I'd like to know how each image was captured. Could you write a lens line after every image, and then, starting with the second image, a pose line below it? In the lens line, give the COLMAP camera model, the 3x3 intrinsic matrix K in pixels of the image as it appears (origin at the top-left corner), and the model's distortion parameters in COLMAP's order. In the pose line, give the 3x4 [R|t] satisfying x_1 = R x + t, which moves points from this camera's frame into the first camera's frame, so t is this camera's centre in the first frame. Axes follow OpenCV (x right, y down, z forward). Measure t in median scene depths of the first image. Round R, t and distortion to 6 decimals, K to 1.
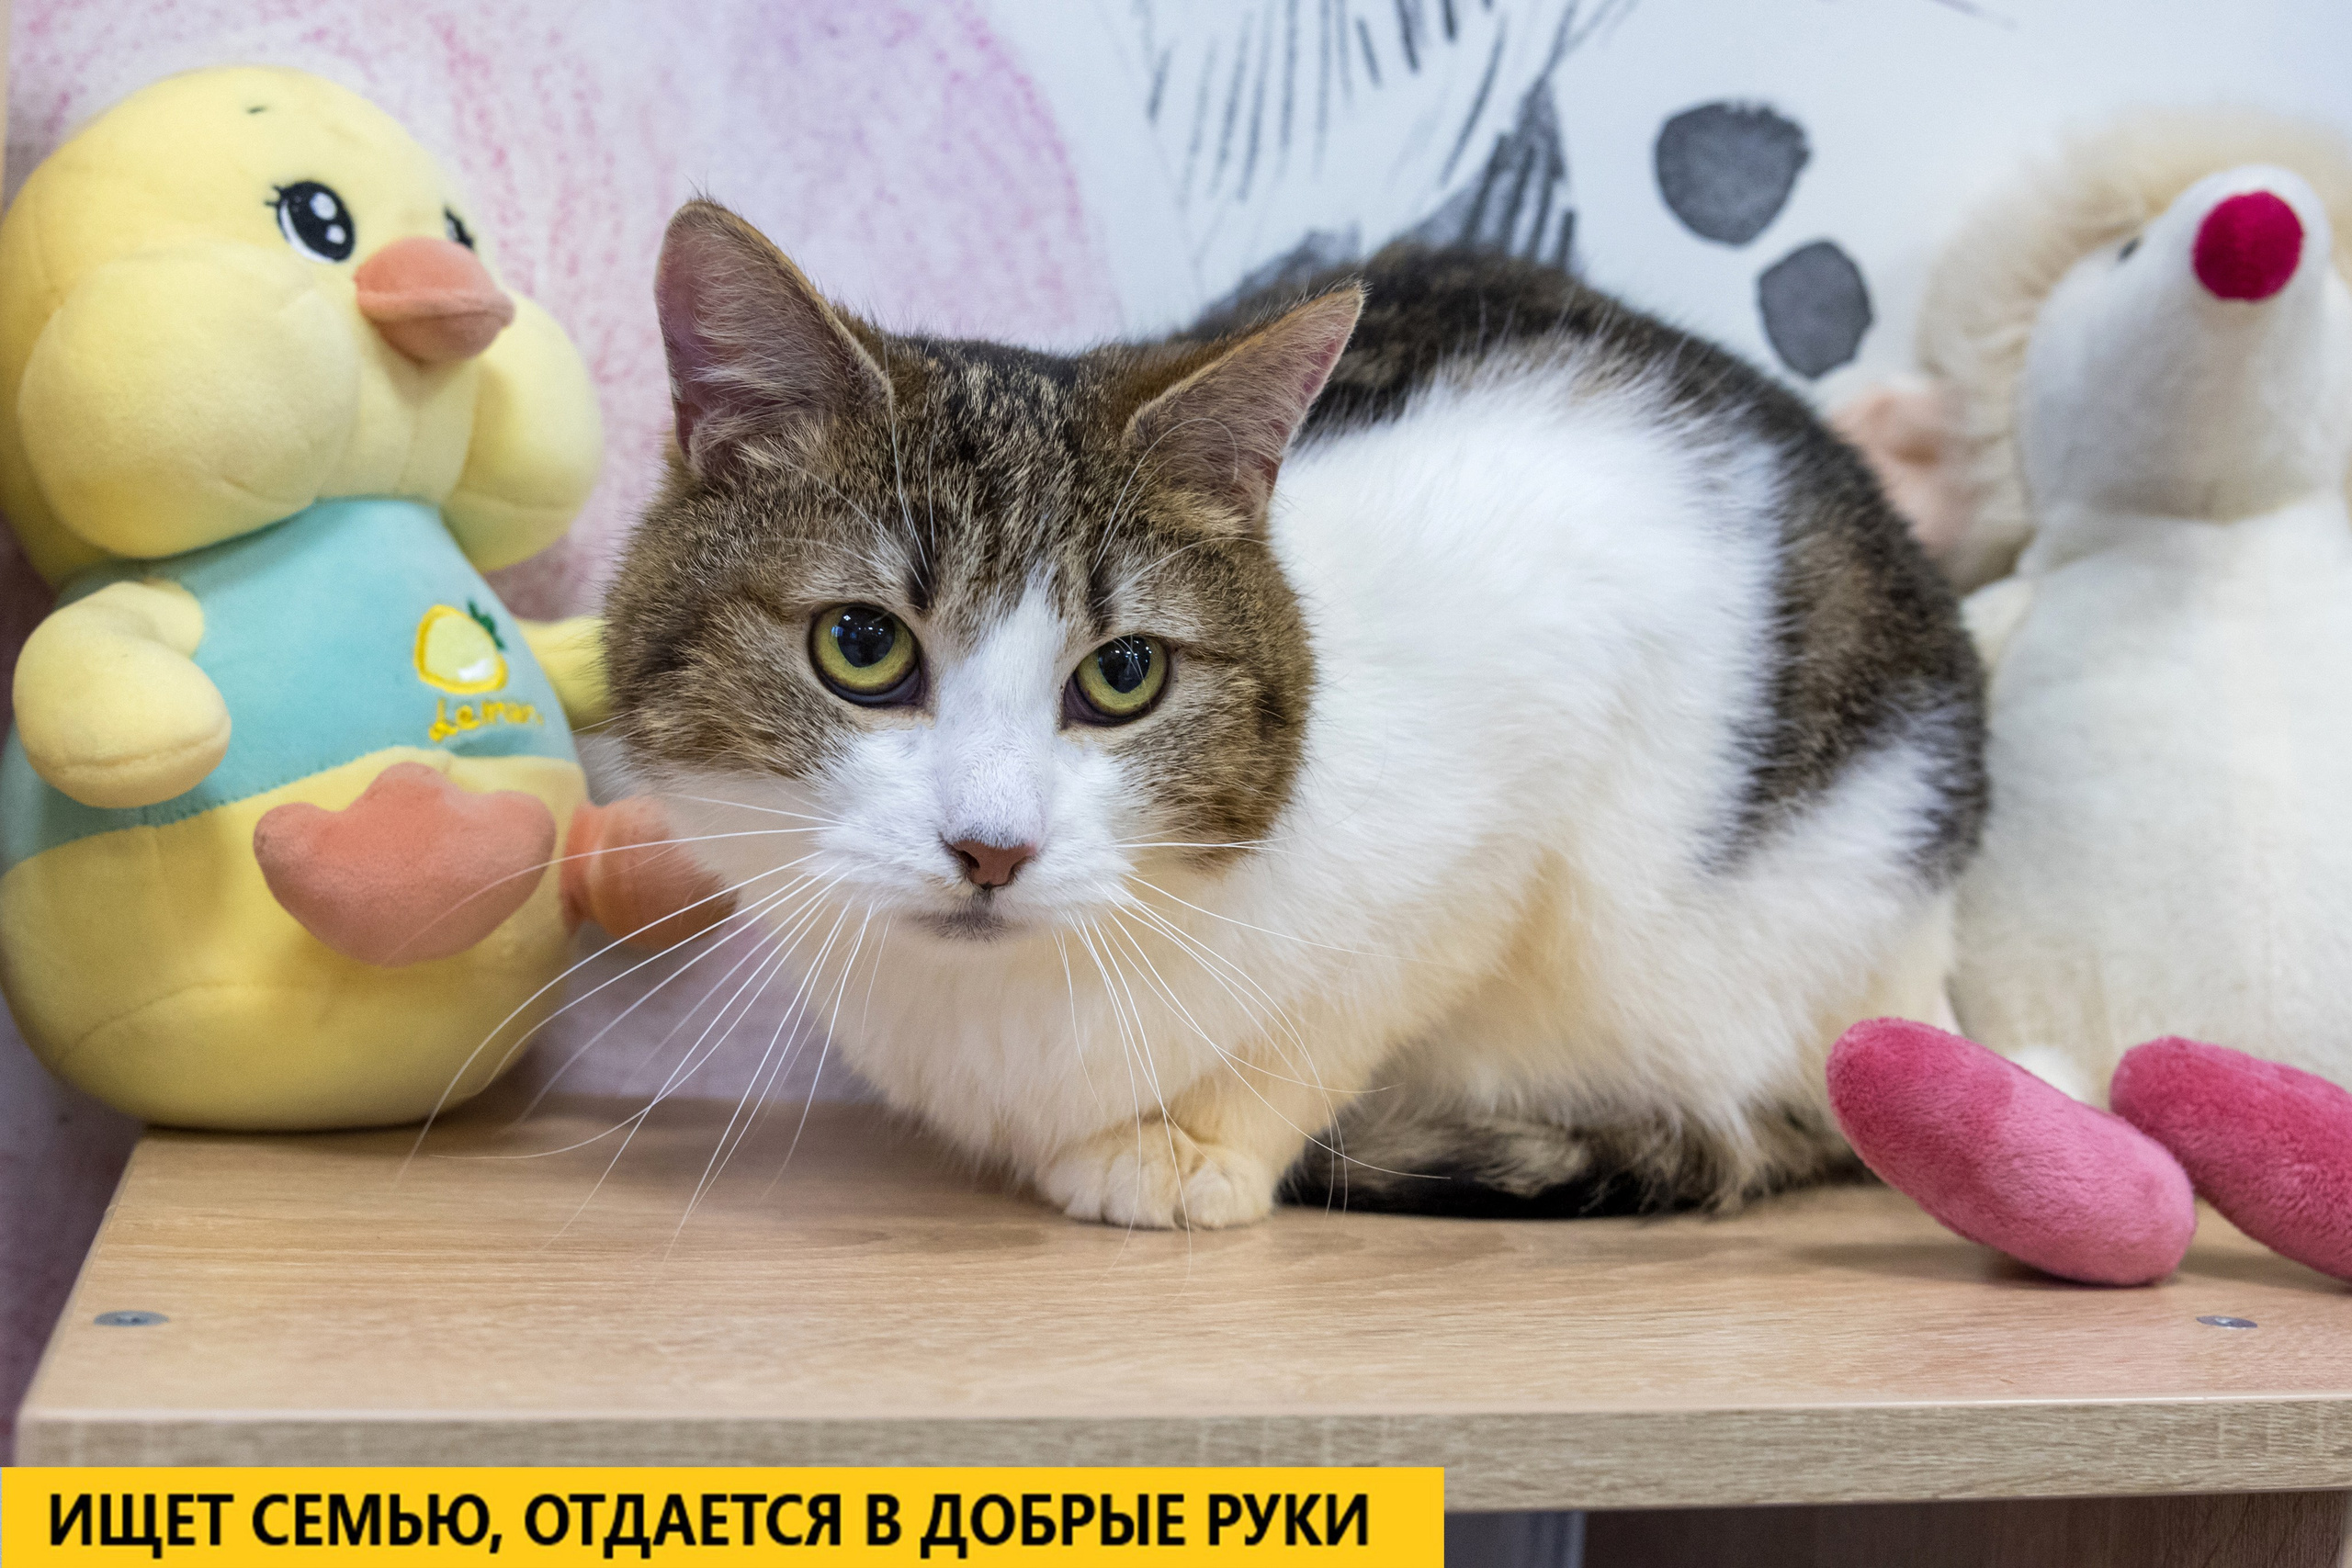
lens RADIAL K [[2935.3, 0, 1185.3], [0, 2935.3, 761.8], [0, 0, 1]] dist [-0.040693, 0.028488]
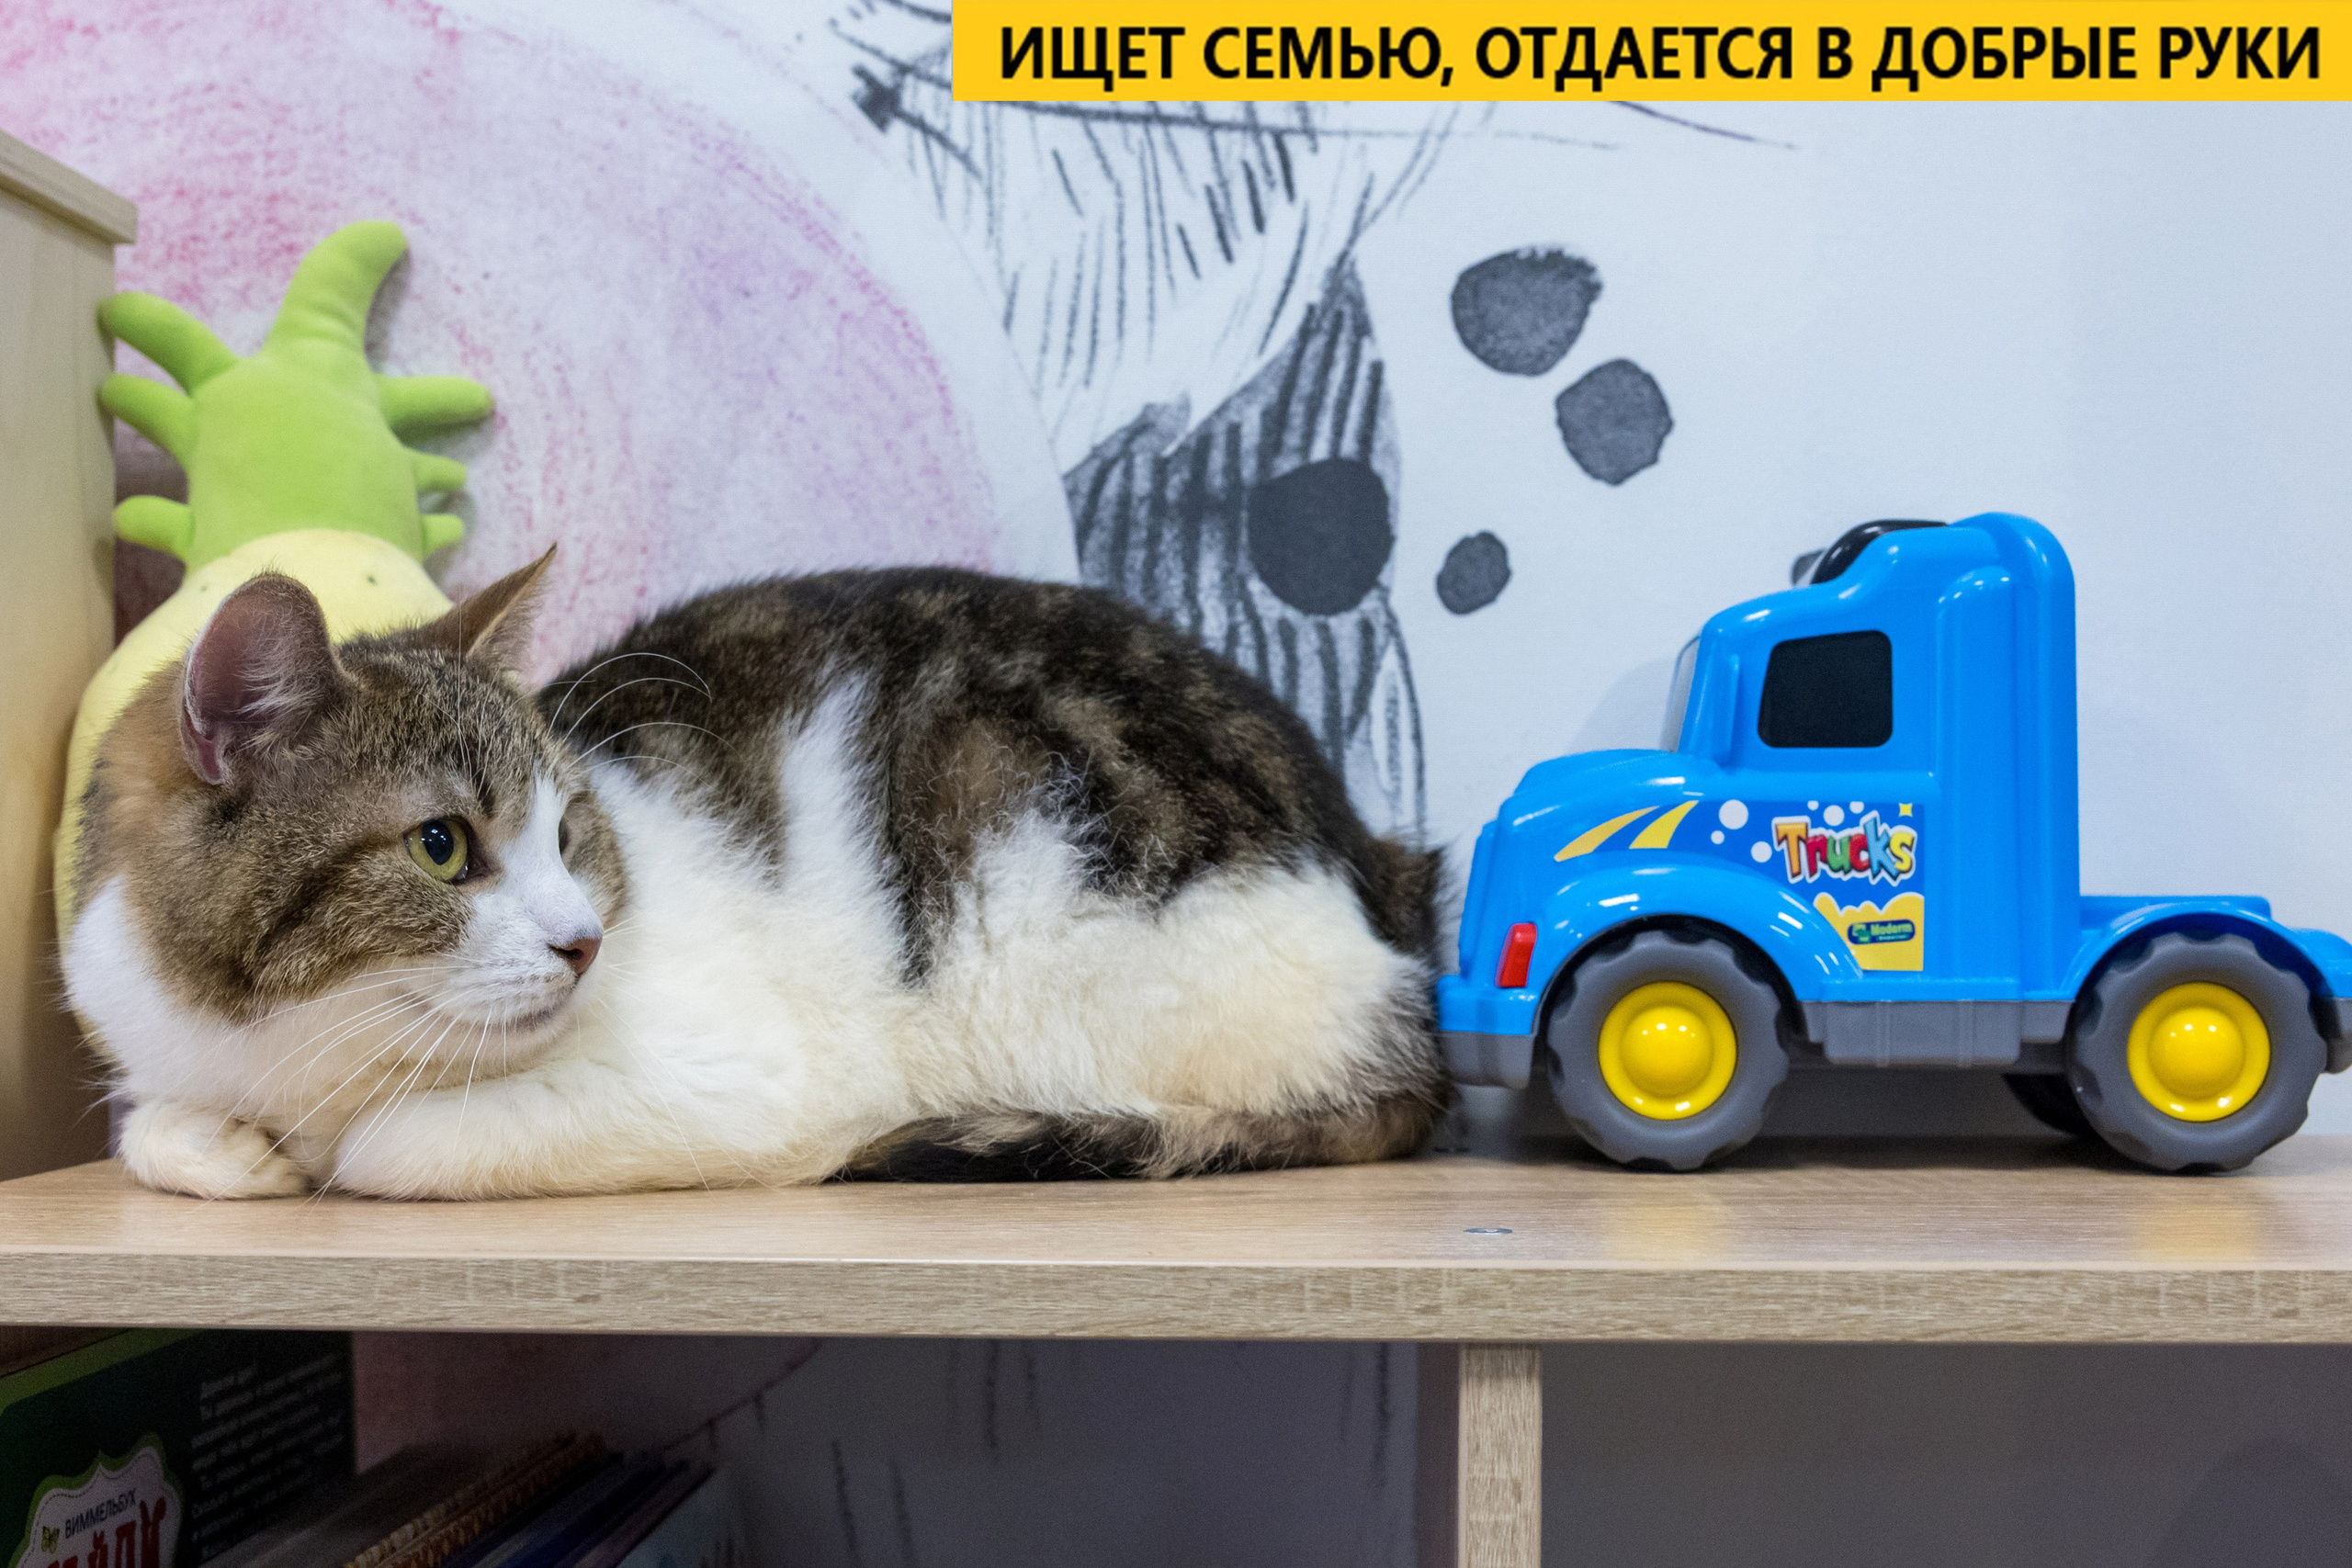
lens RADIAL K [[2960.6, 0, 1192.9], [0, 2960.6, 878.5], [0, 0, 1]] dist [-0.025413, 0.031945]
pose [[0.940777, -0.060039, -0.333666, 0.596506], [0.049830, 0.997993, -0.039079, 0.080377], [0.335343, 0.020138, 0.941881, -0.176018]]
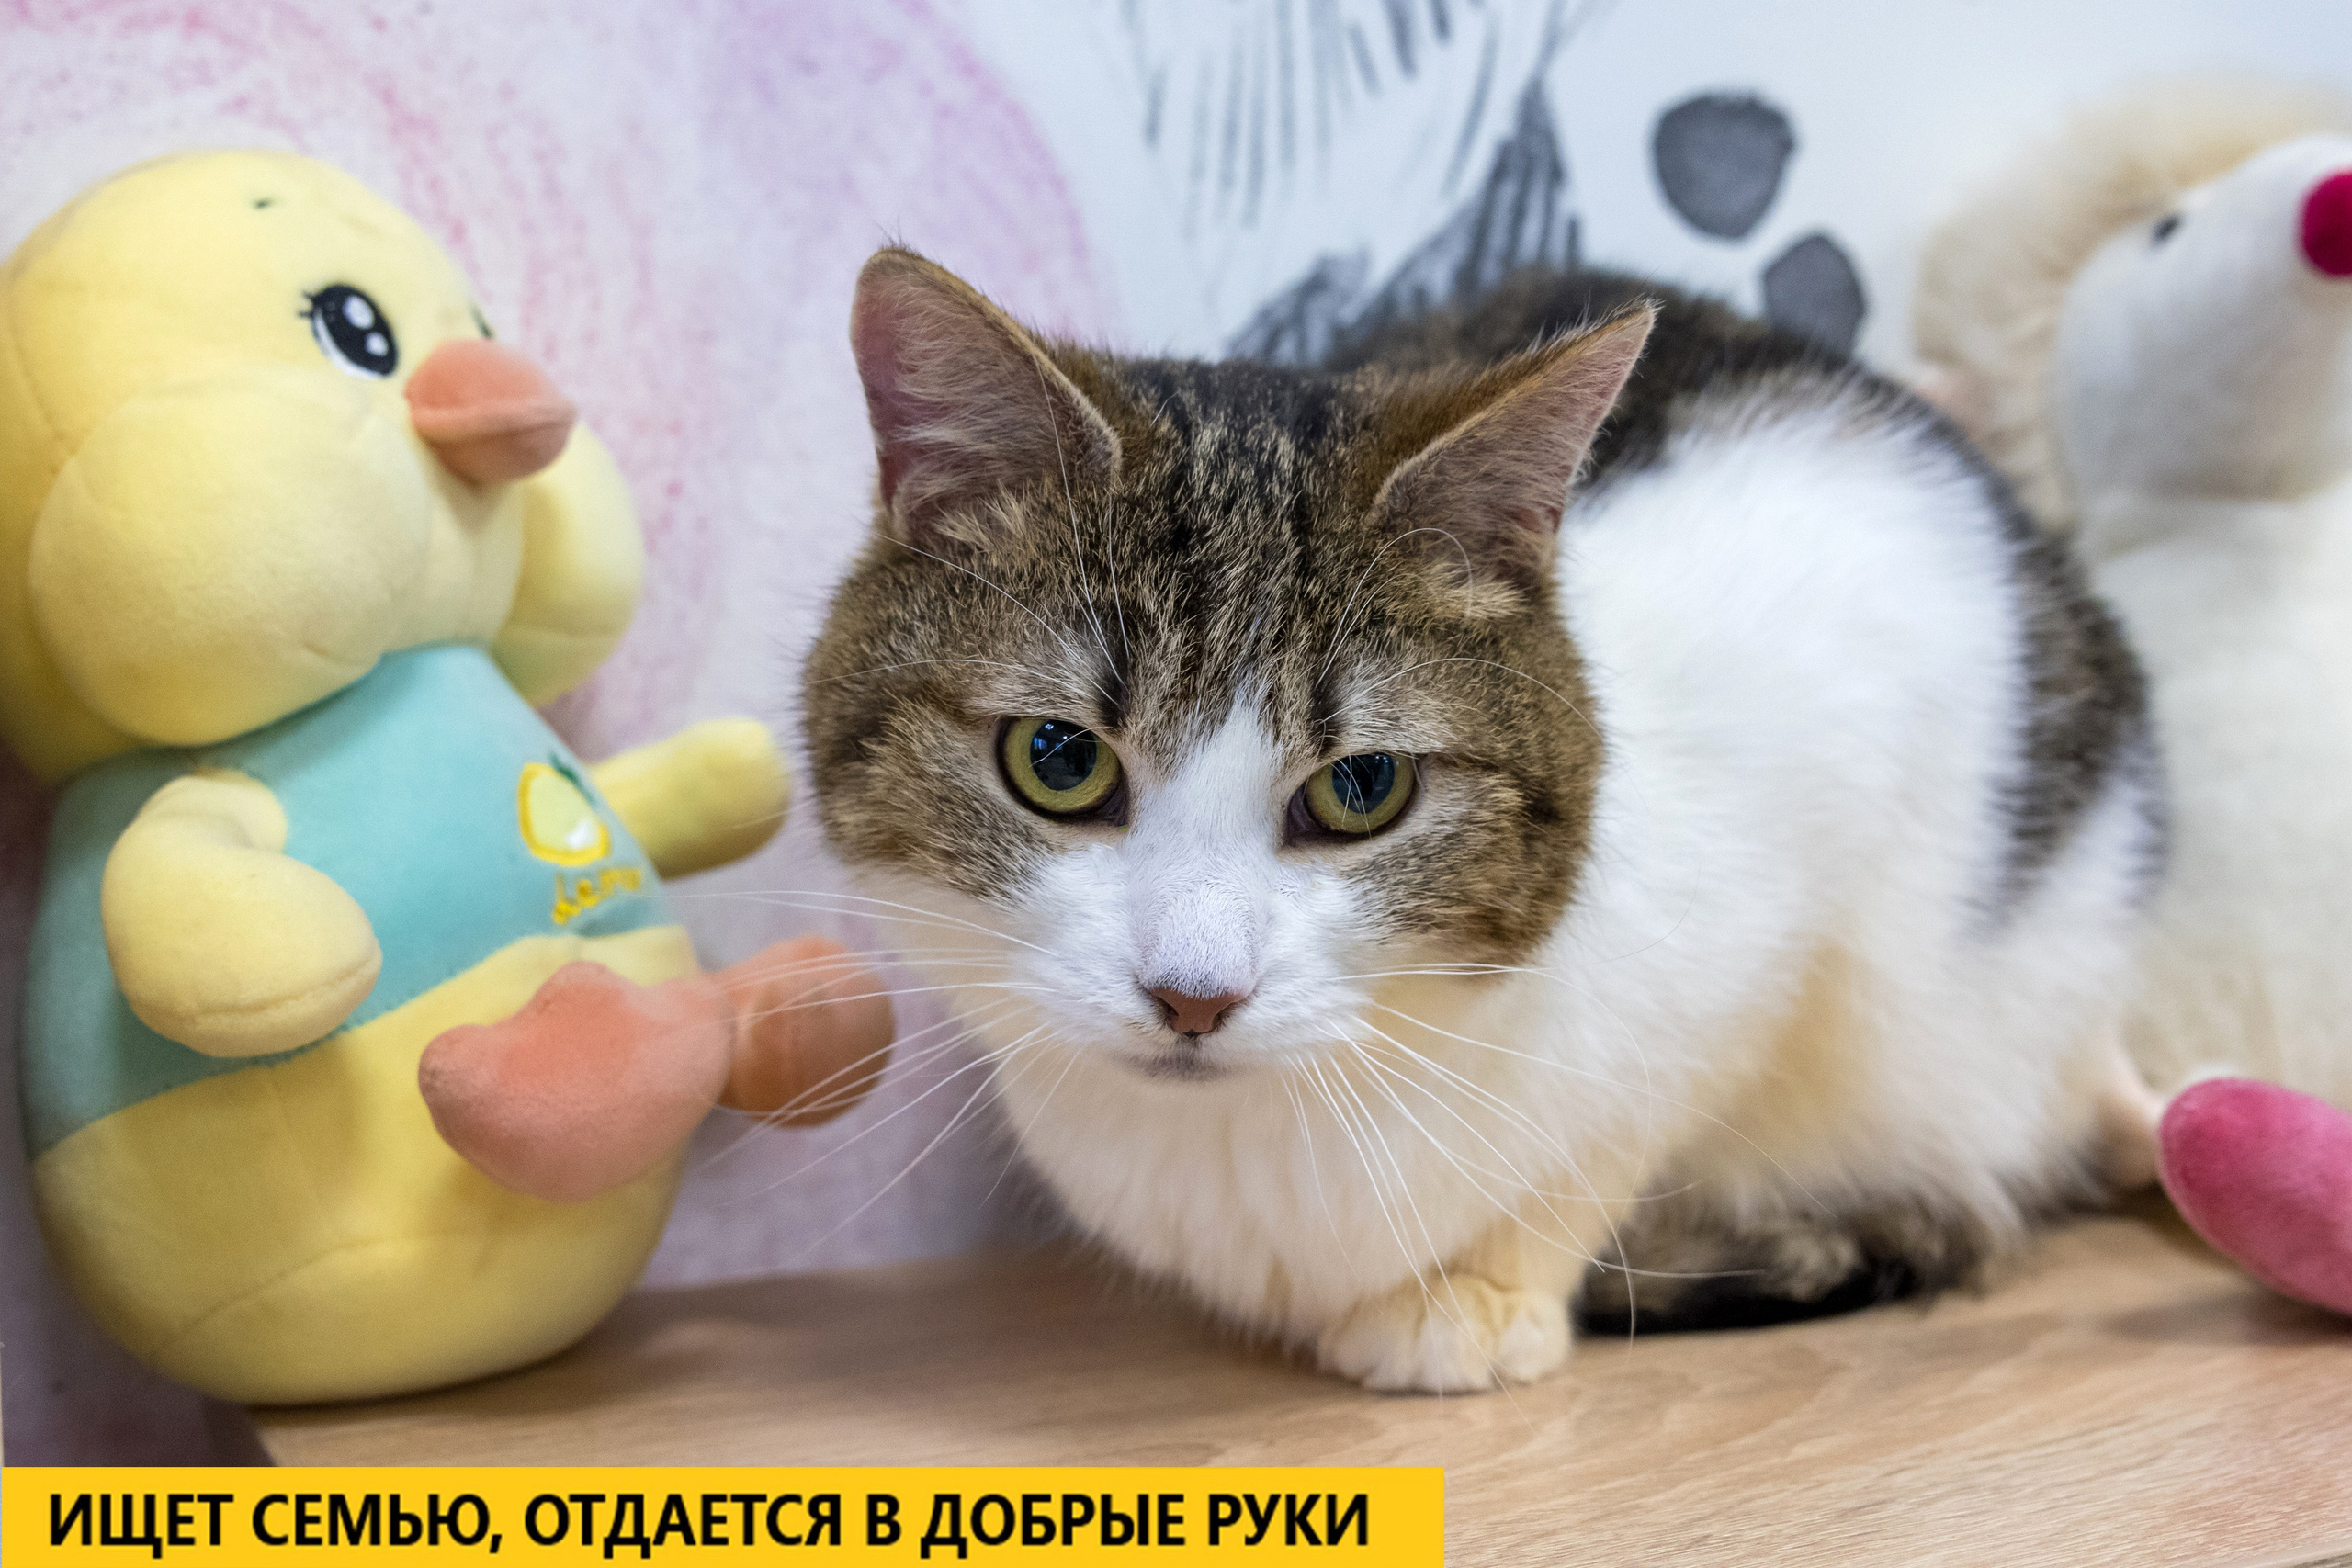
lens RADIAL K [[2924.7, 0, 1181.4], [0, 2924.7, 783.1], [0, 0, 1]] dist [-0.026526, 0.010404]
pose [[0.982572, -0.089609, 0.162857, -0.217888], [0.086476, 0.995908, 0.026238, -0.056826], [-0.164542, -0.011698, 0.986301, 0.124530]]
